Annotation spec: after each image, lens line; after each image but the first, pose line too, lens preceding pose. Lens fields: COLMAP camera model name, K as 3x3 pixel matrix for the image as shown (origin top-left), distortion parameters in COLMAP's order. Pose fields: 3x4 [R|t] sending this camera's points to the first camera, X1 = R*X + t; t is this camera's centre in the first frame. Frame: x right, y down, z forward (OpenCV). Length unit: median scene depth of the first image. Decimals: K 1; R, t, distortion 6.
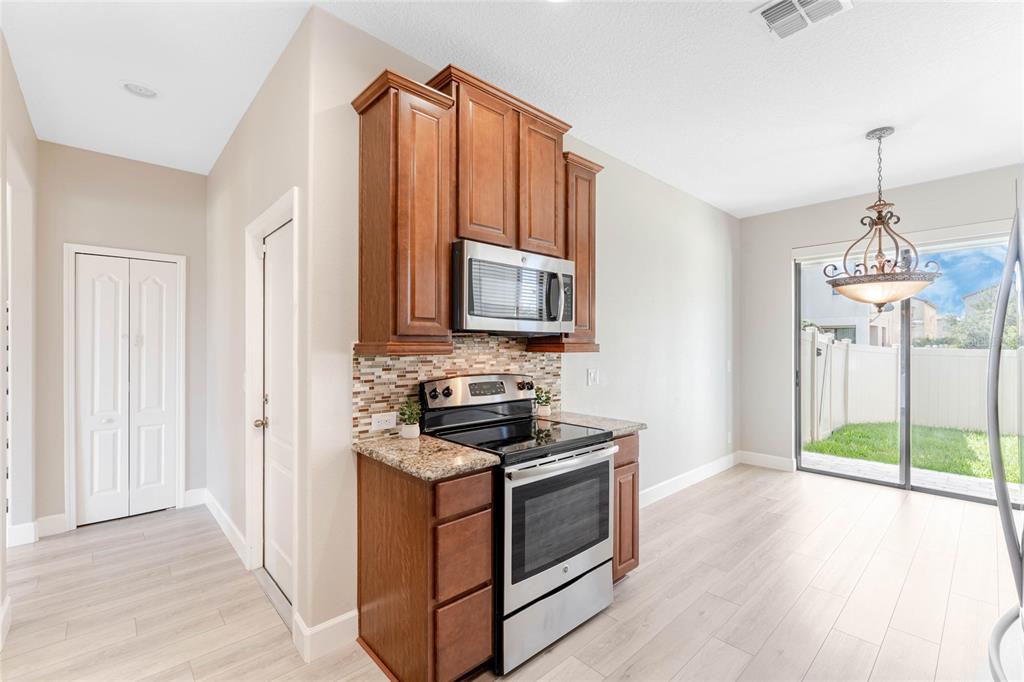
lens RADIAL K [[441.5, 0, 512.0], [0, 441.5, 341.0], [0, 0, 1]] dist [0.001712, 0.000074]
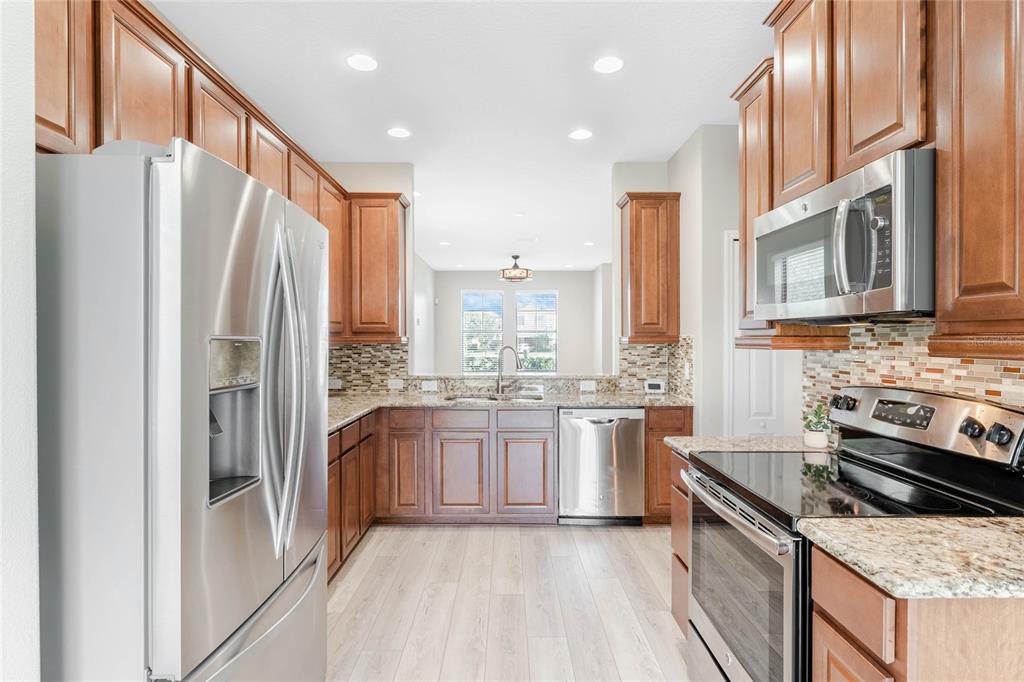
lens RADIAL K [[517.4, 0, 509.7], [0, 517.4, 344.4], [0, 0, 1]] dist [-0.001147, -0.000770]
pose [[-0.672711, 0.004750, -0.739890, 0.875212], [0.003204, 0.999989, 0.003506, 0.013852], [0.739898, -0.000013, -0.672719, 1.181773]]
